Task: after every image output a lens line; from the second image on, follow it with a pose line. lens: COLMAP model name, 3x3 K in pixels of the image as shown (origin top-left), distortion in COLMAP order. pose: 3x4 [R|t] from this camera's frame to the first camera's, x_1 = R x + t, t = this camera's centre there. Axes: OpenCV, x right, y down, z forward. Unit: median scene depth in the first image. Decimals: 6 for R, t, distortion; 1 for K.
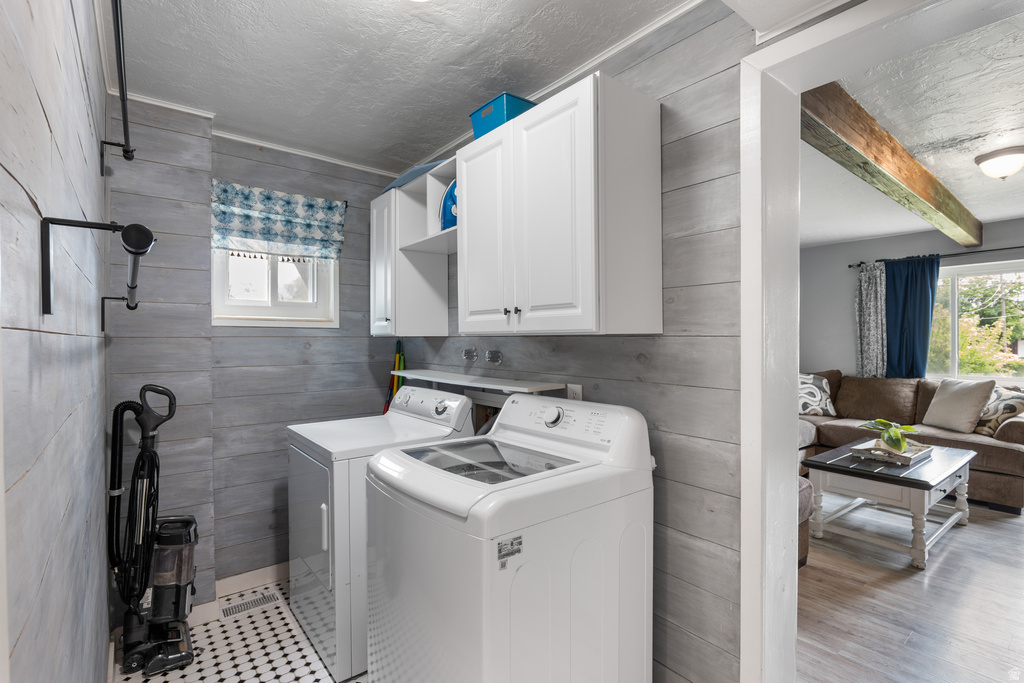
lens RADIAL K [[477.8, 0, 515.4], [0, 477.8, 341.5], [0, 0, 1]] dist [-0.003689, 0.000299]
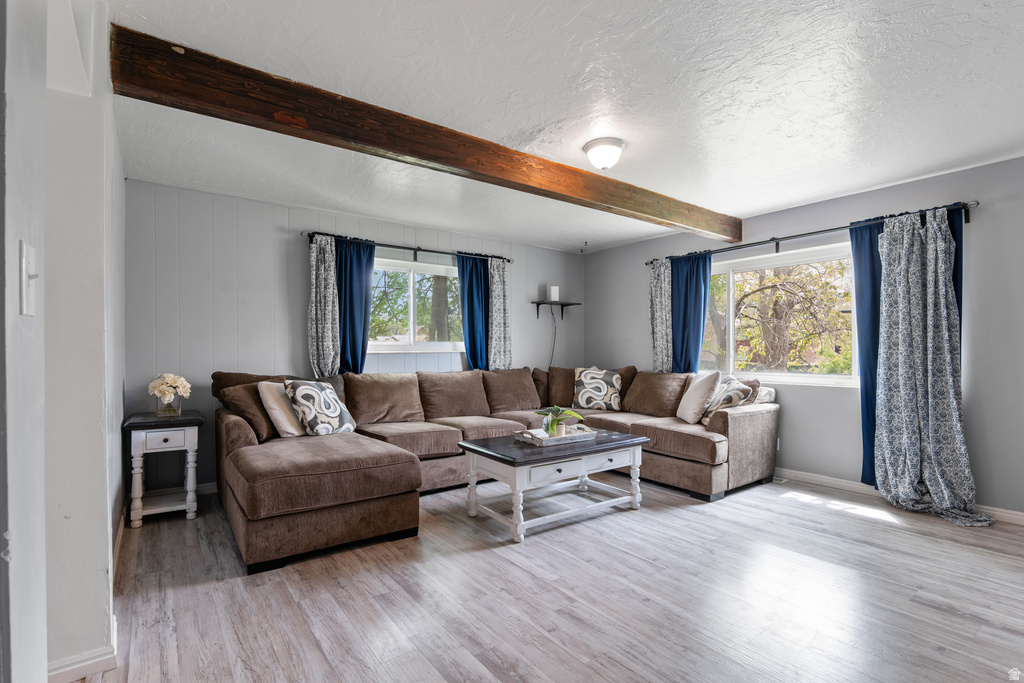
lens RADIAL K [[477.8, 0, 506.7], [0, 477.8, 343.9], [0, 0, 1]] dist [-0.003689, 0.000299]
pose [[0.998434, 0.002299, -0.055891, 0.488351], [-0.003301, 0.999835, -0.017839, 0.033705], [0.055840, 0.017996, 0.998278, -0.029432]]
